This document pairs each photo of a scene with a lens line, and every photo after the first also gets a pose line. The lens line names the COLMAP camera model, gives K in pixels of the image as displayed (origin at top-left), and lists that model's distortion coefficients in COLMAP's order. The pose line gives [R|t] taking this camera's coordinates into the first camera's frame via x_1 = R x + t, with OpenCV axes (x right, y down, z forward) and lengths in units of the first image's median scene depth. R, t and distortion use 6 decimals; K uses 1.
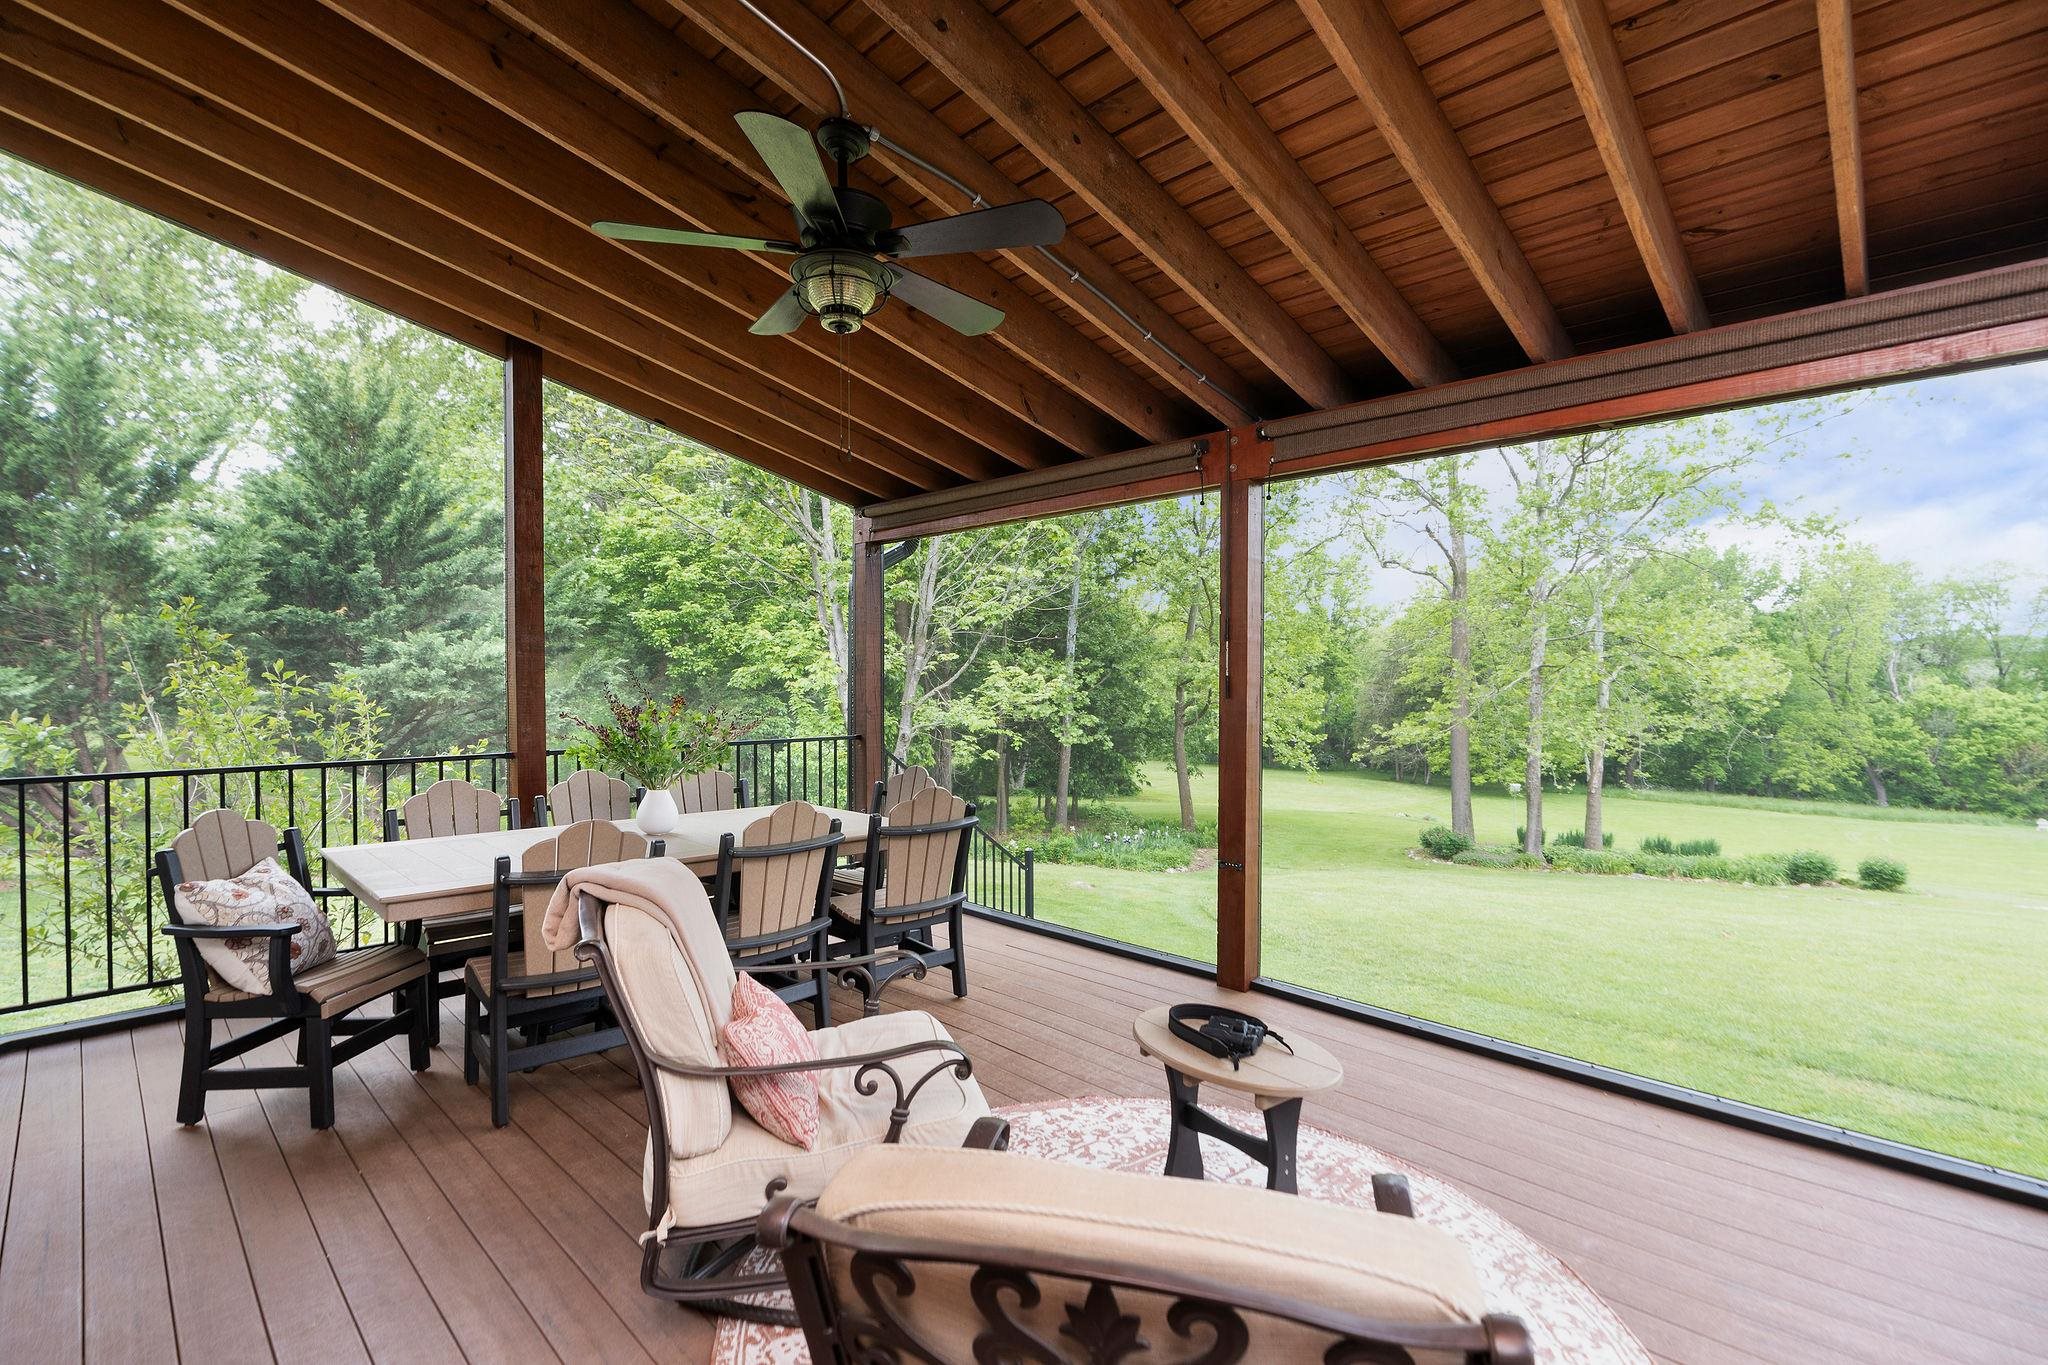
lens RADIAL K [[936.1, 0, 1009.3], [0, 936.1, 679.4], [0, 0, 1]] dist [-0.002233, 0.000258]
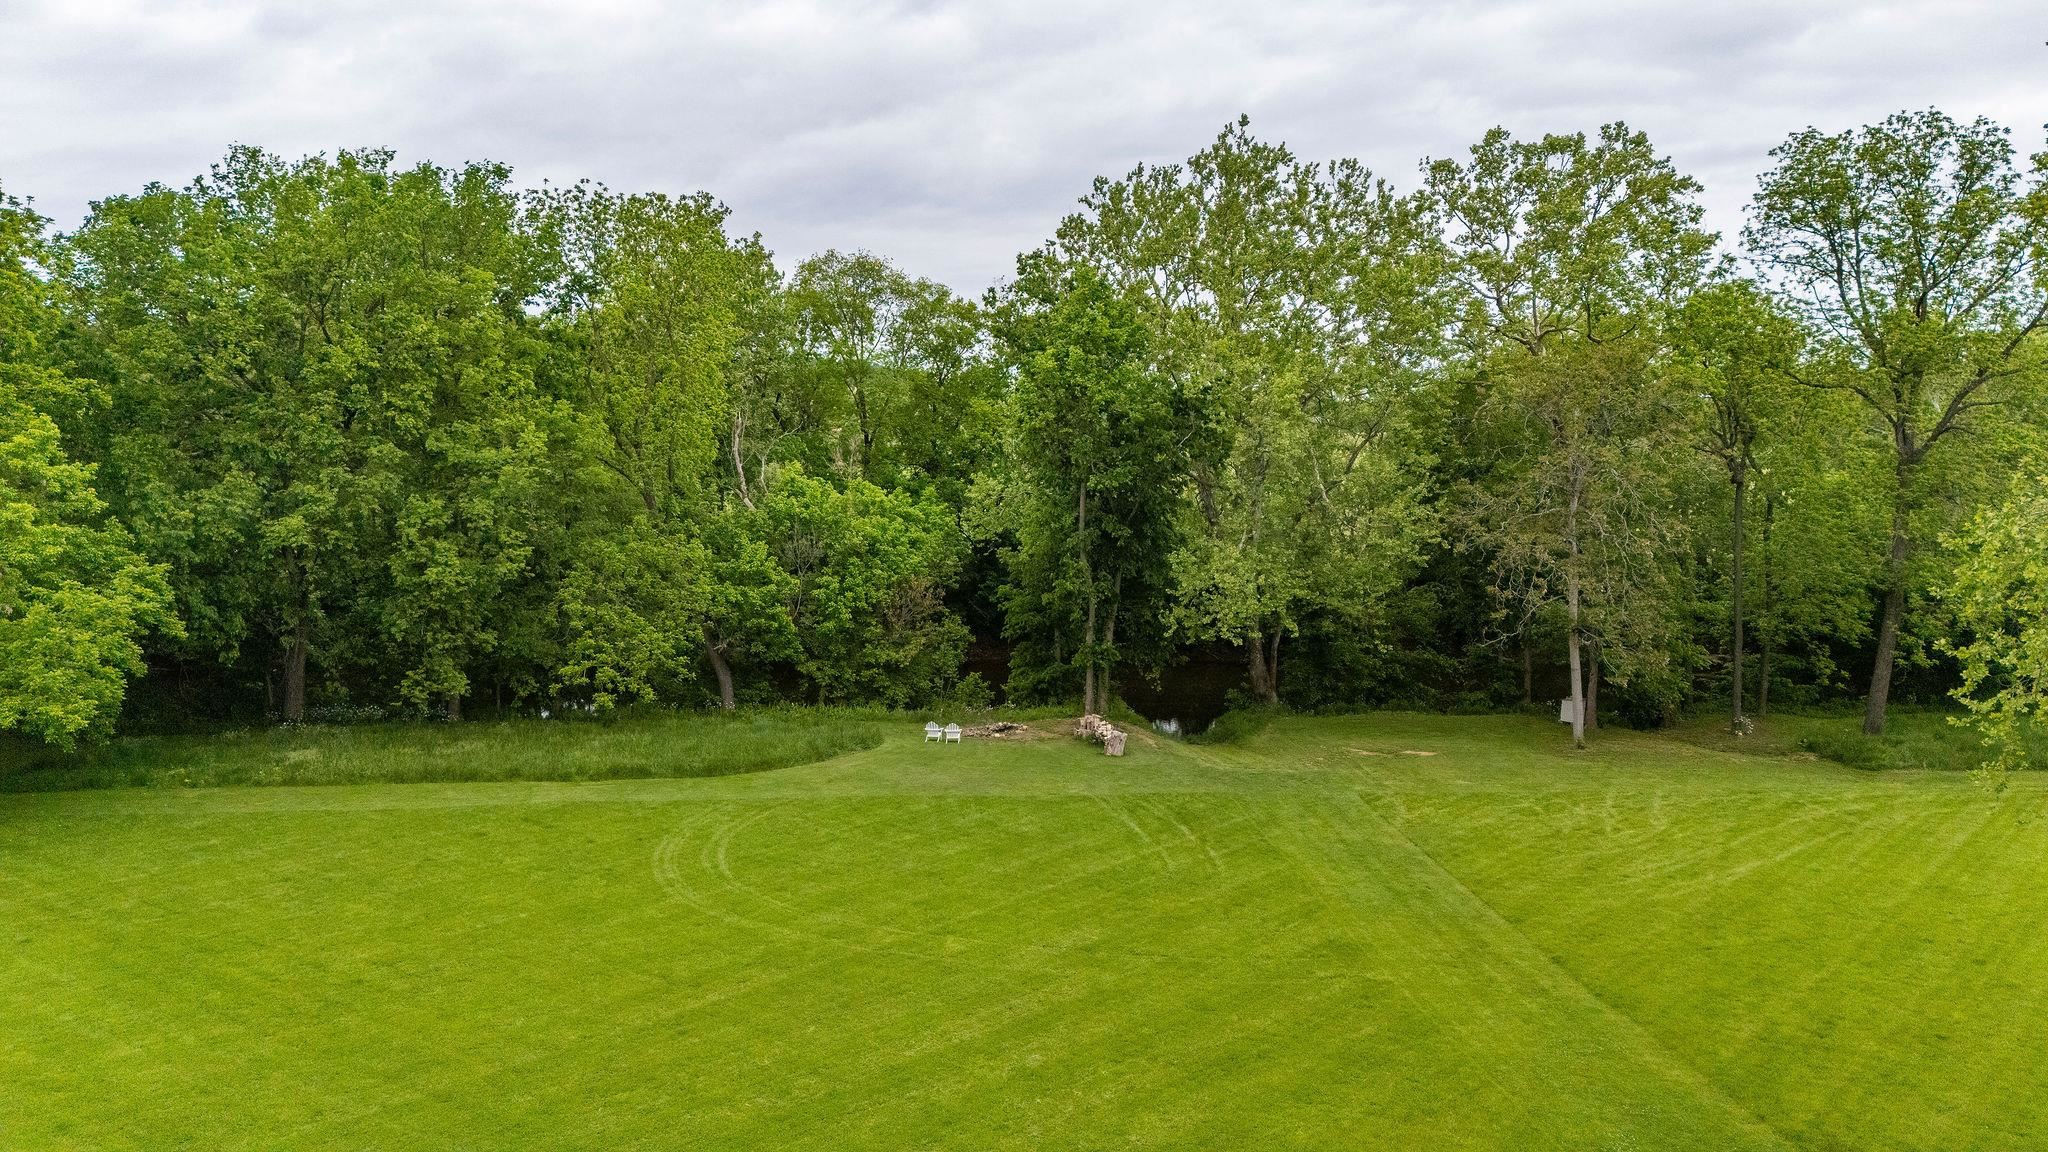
lens RADIAL K [[1574.6, 0, 1027.5], [0, 1574.6, 586.0], [0, 0, 1]] dist [0.009607, -0.000460]
pose [[0.597120, -0.079318, 0.798221, 0.330479], [-0.010457, 0.994245, 0.106619, -0.032217], [-0.802084, -0.072011, 0.592854, 0.340223]]
